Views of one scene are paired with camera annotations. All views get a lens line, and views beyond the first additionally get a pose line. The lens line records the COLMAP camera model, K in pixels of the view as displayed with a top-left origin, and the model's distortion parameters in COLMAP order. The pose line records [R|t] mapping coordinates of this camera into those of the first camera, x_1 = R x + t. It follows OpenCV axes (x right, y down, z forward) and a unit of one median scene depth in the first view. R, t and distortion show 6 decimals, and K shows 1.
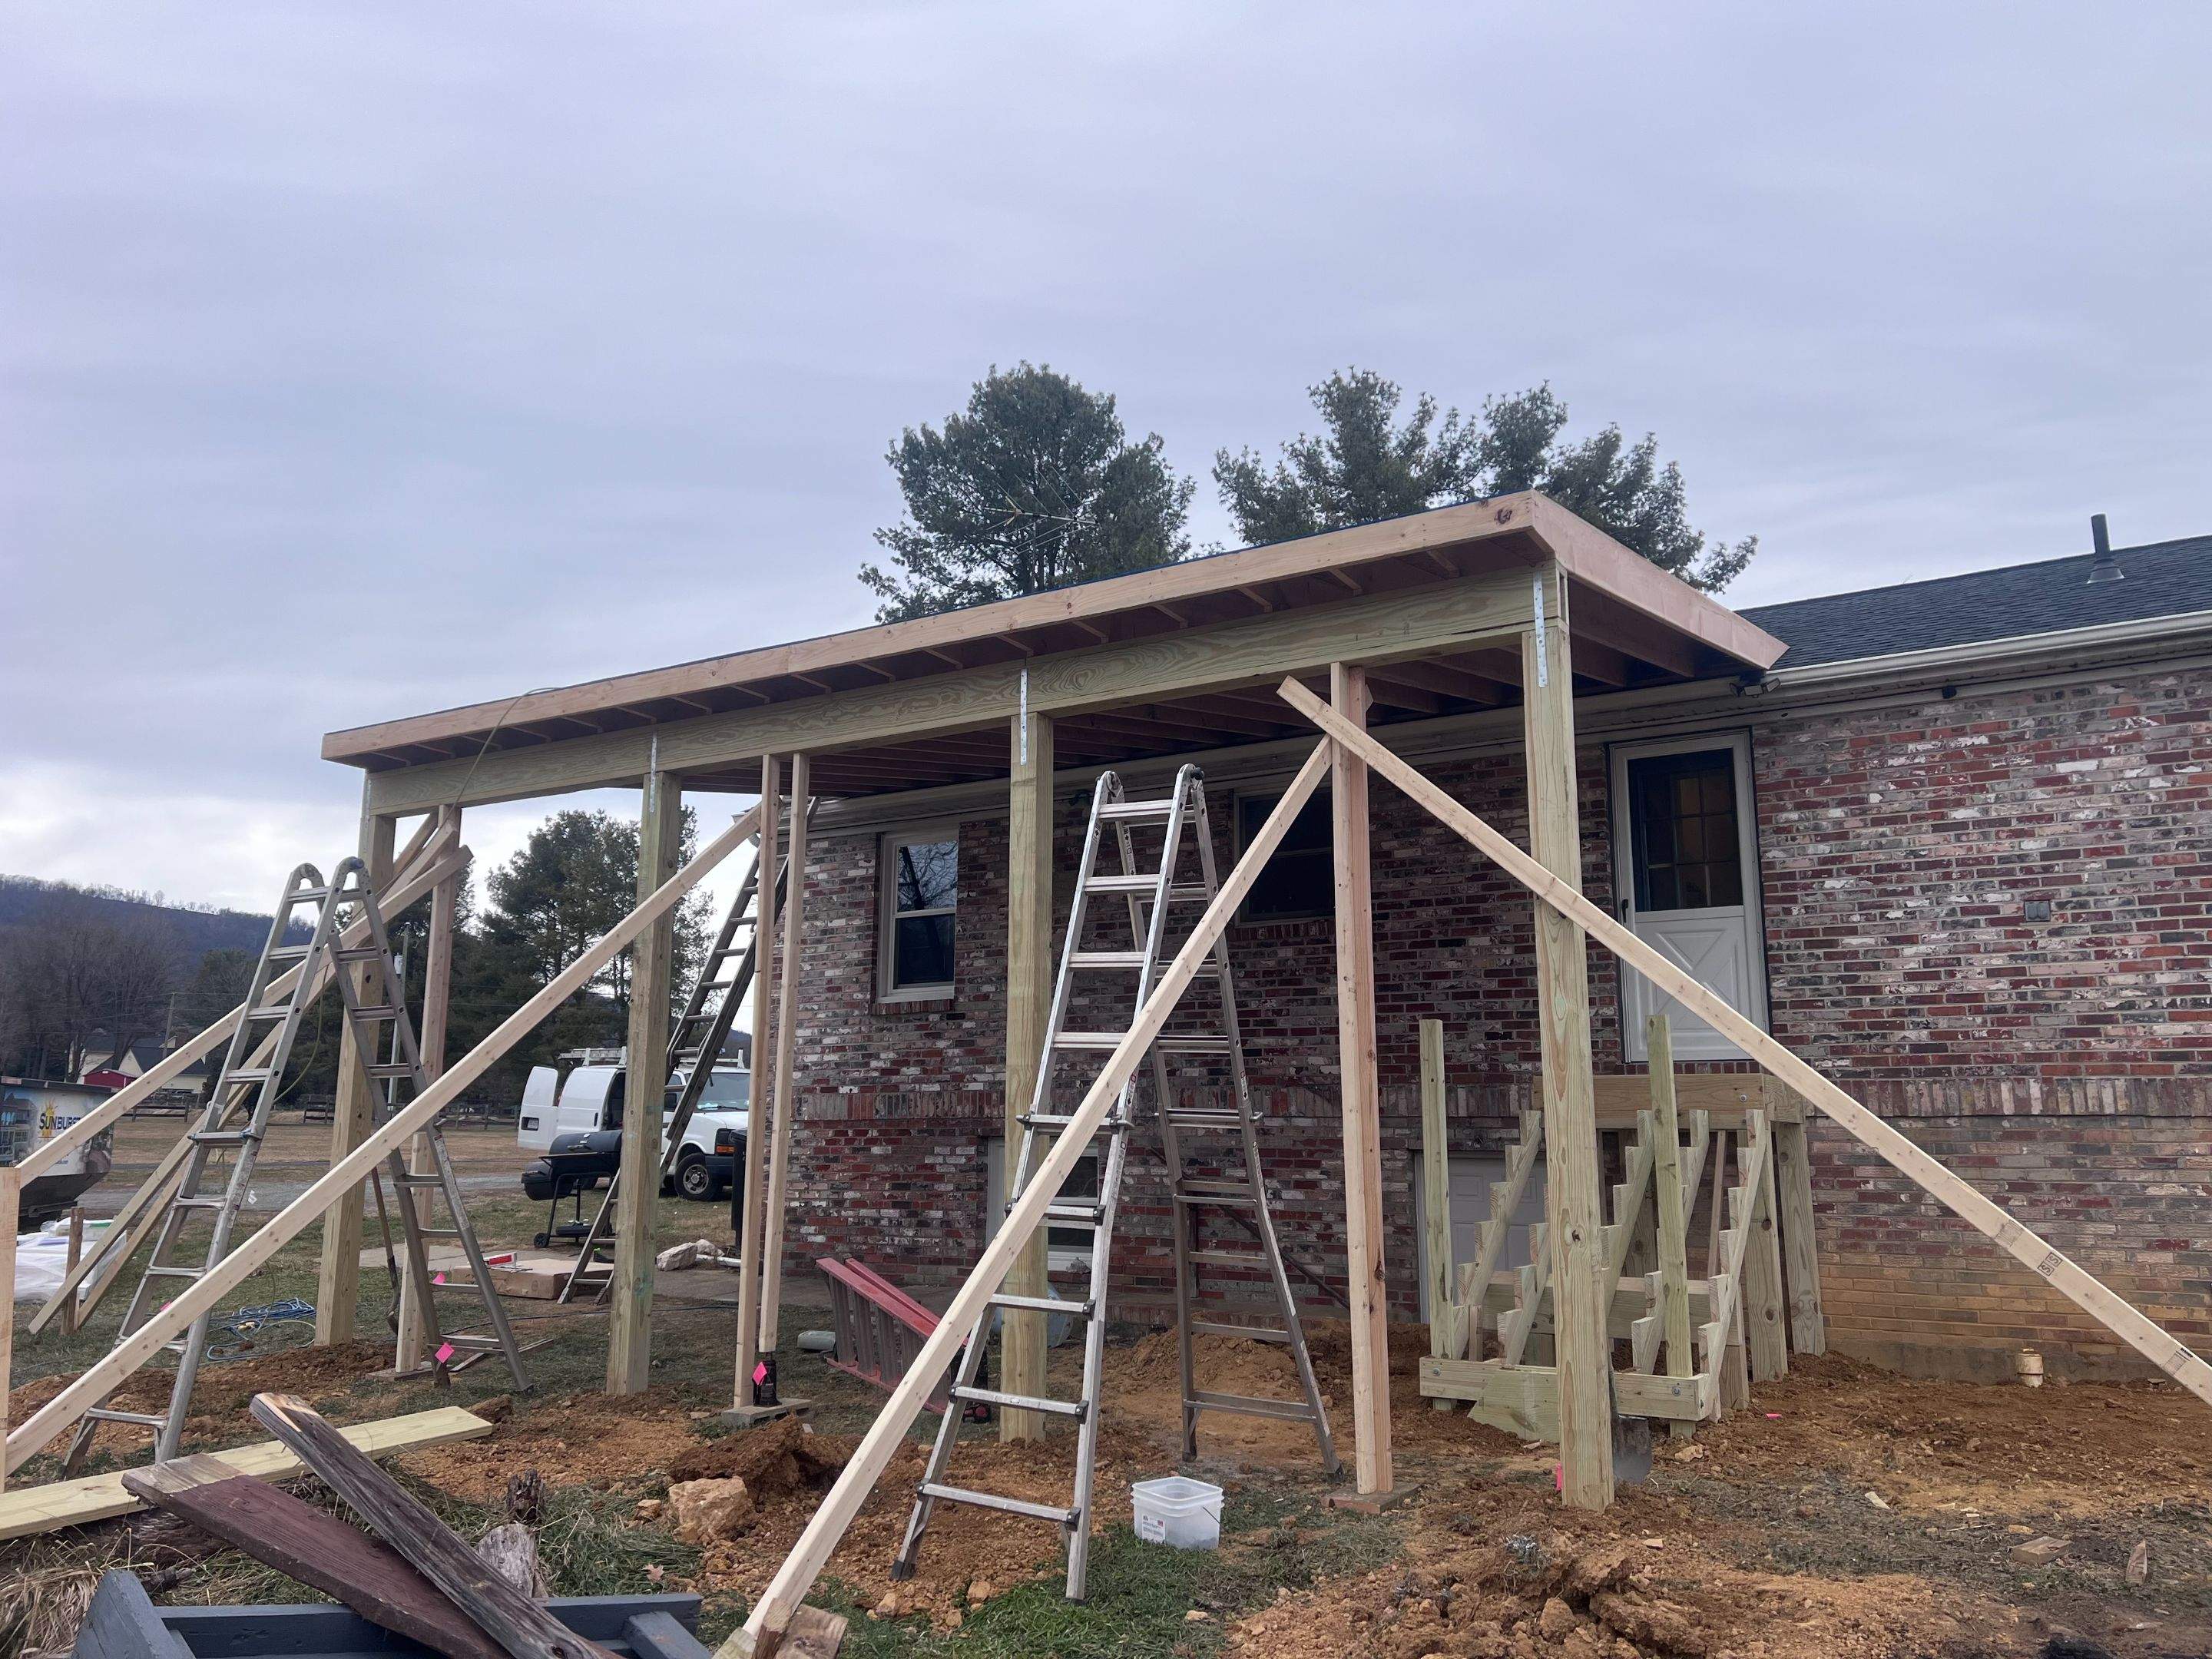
lens RADIAL K [[1723.4, 0, 1048.6], [0, 1723.4, 802.0], [0, 0, 1]] dist [0.051526, -0.058597]
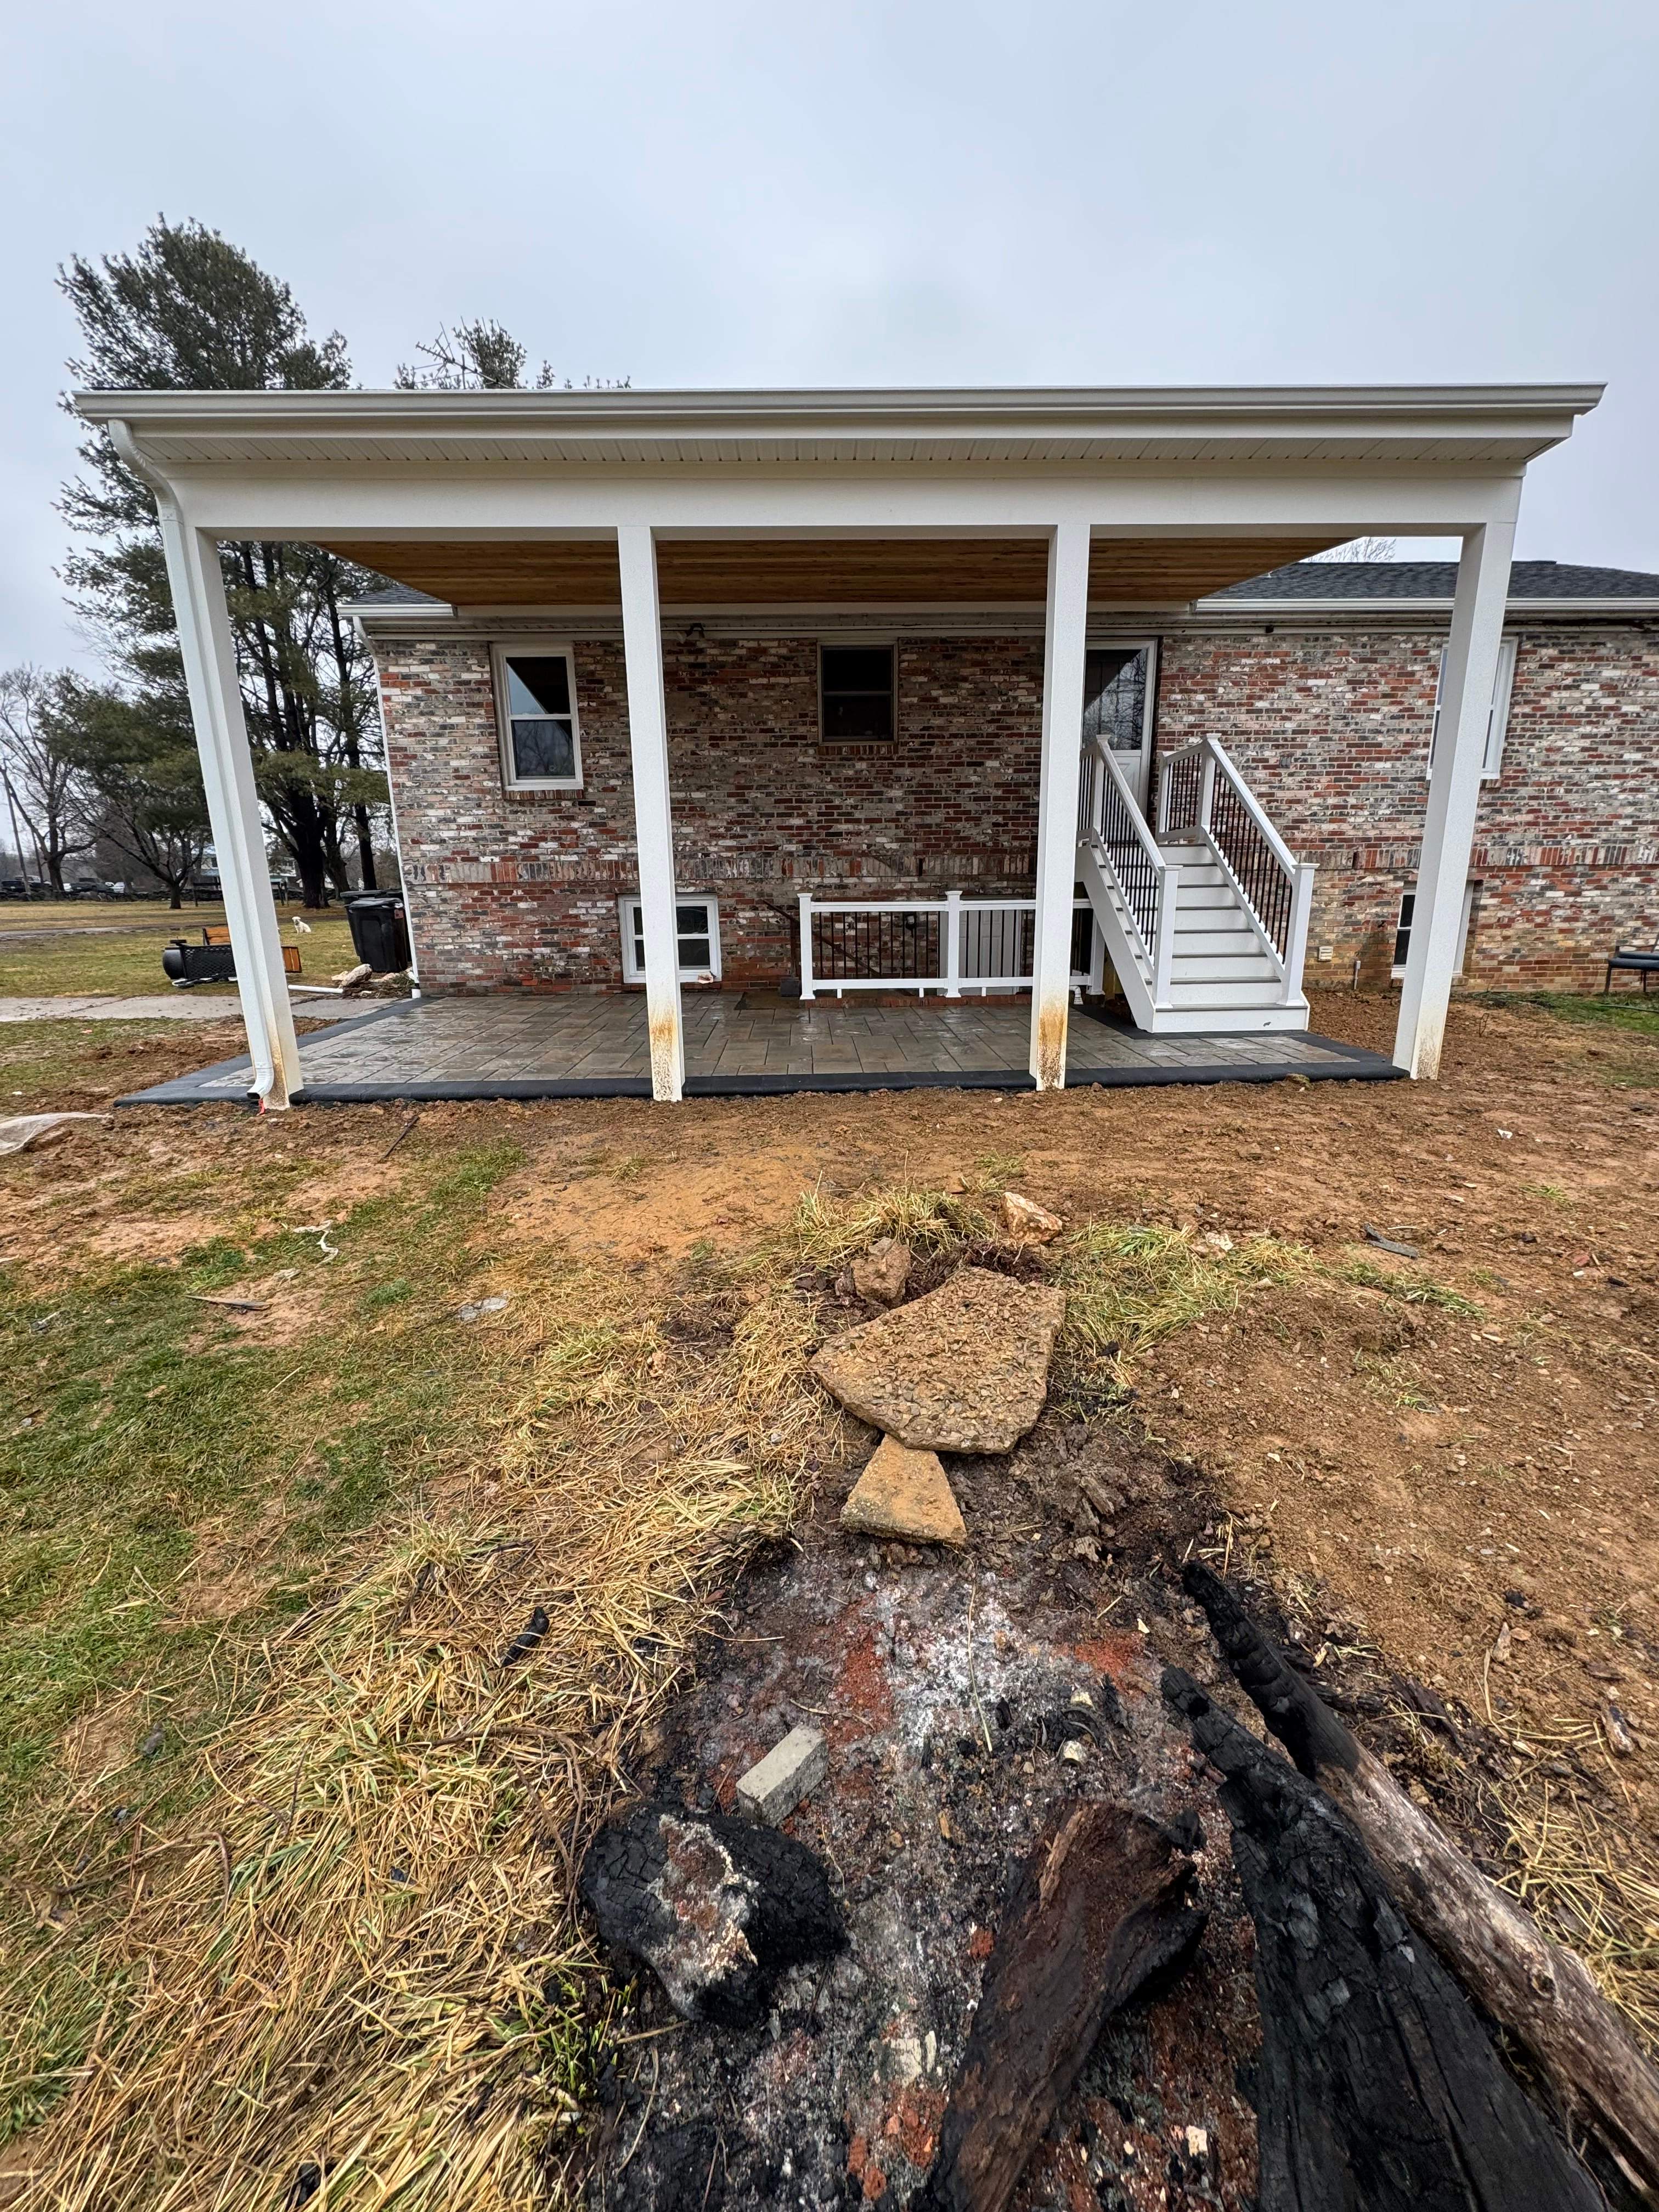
lens RADIAL K [[879.2, 0, 828.9], [0, 879.2, 1108.3], [0, 0, 1]] dist [-0.000981, 0.001063]
pose [[0.810726, -0.161697, 0.562653, -0.373645], [-0.094846, 0.912123, 0.398793, 0.058681], [-0.577692, -0.376677, 0.724145, 0.360423]]
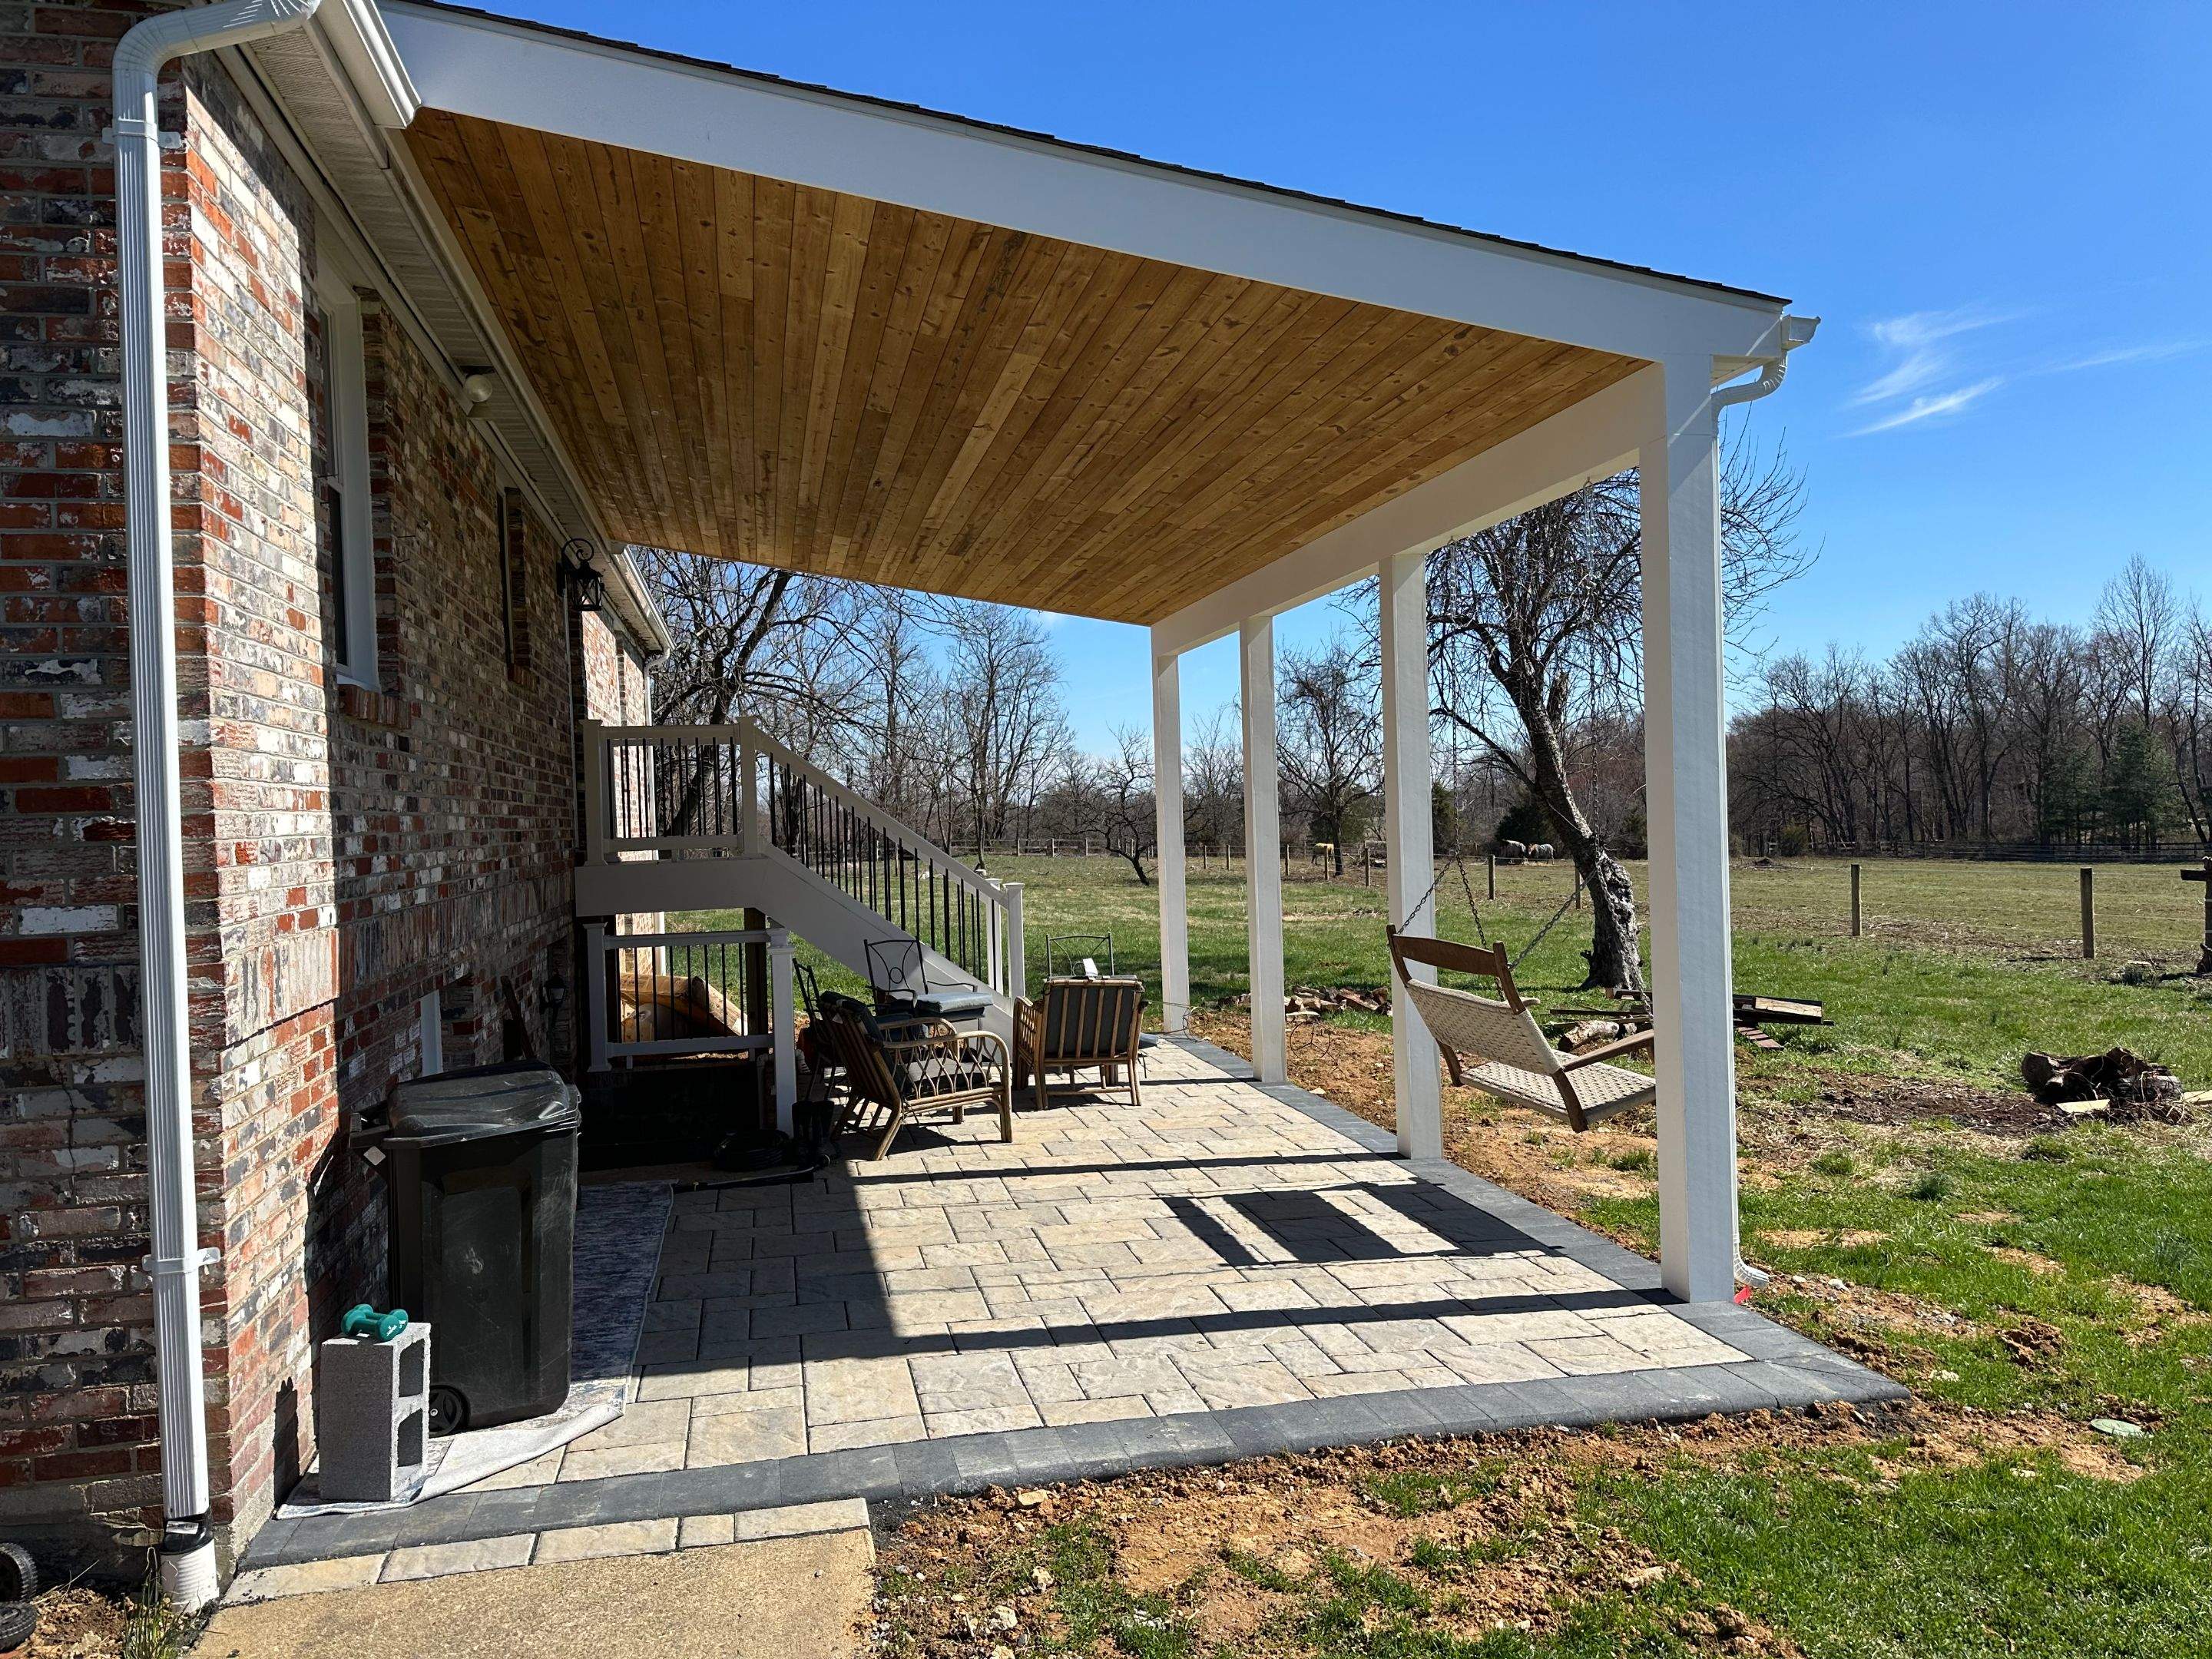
lens RADIAL K [[1559.5, 0, 1131.6], [0, 1559.5, 841.5], [0, 0, 1]] dist [0.089933, -0.111012]
pose [[-0.734000, -0.000754, 0.679150, -0.546285], [-0.117186, 0.985141, -0.125557, 0.207057], [-0.668963, -0.171746, -0.723181, 1.349943]]
